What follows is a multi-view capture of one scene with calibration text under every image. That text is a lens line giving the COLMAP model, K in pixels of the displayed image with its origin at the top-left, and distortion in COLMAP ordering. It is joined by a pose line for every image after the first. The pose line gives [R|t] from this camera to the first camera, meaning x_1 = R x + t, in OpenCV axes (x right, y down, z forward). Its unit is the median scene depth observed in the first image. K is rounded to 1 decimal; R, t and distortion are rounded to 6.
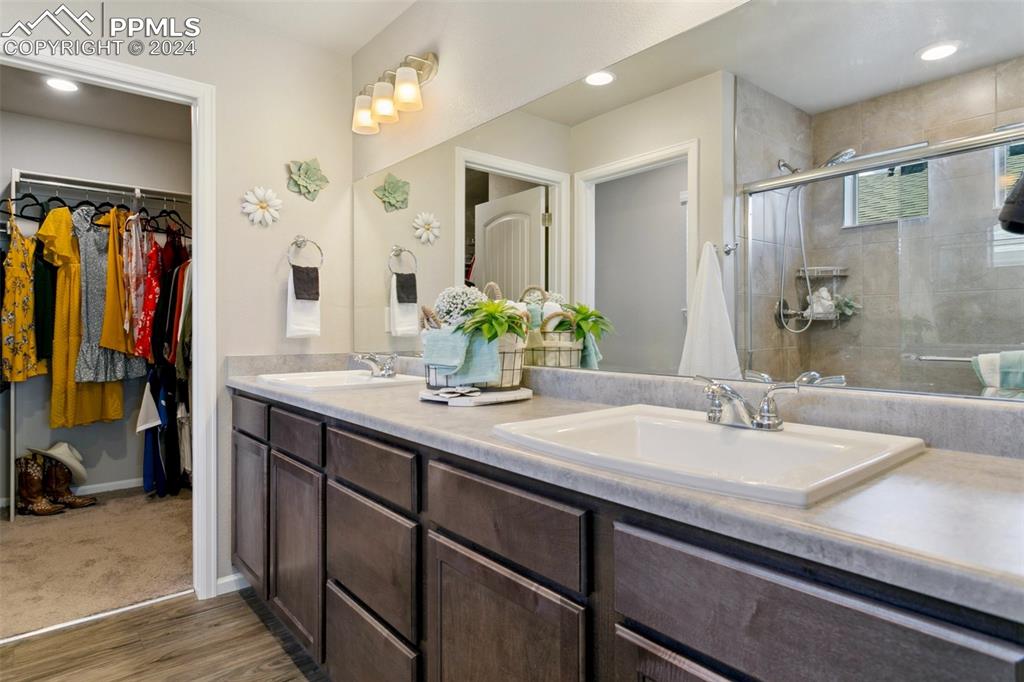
lens RADIAL K [[568.9, 0, 514.0], [0, 568.9, 332.0], [0, 0, 1]] dist [0.003550, 0.000816]
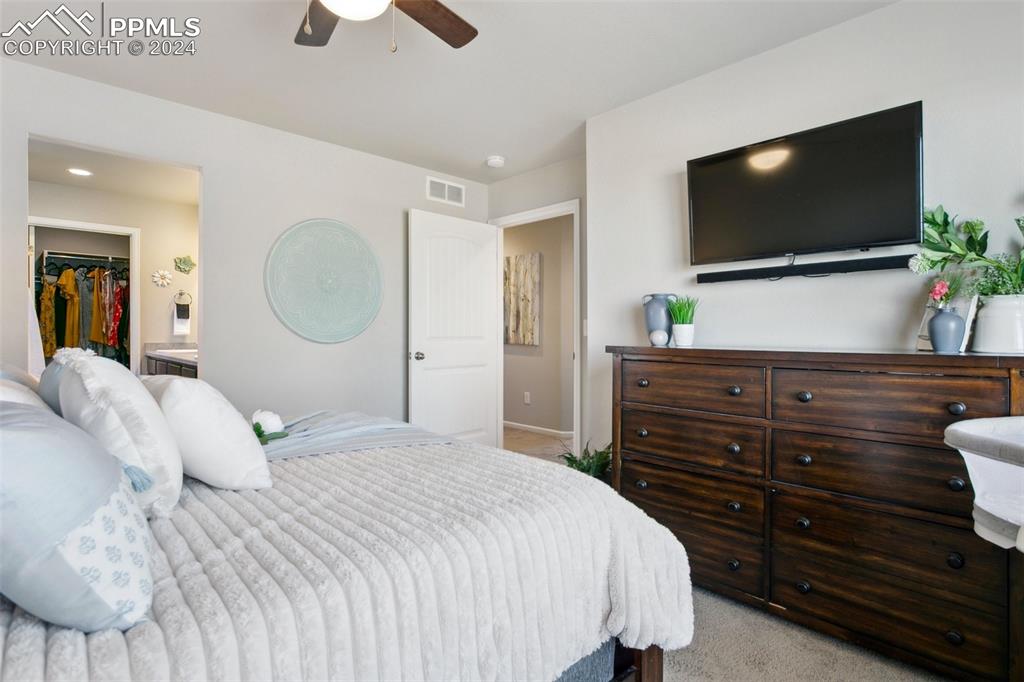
lens RADIAL K [[515.0, 0, 509.7], [0, 515.0, 338.4], [0, 0, 1]] dist [-0.002627, -0.000409]
pose [[0.998302, 0.003034, 0.058163, 0.622121], [-0.003270, 0.999987, 0.003958, 0.008097], [-0.058150, -0.004142, 0.998299, -0.860956]]
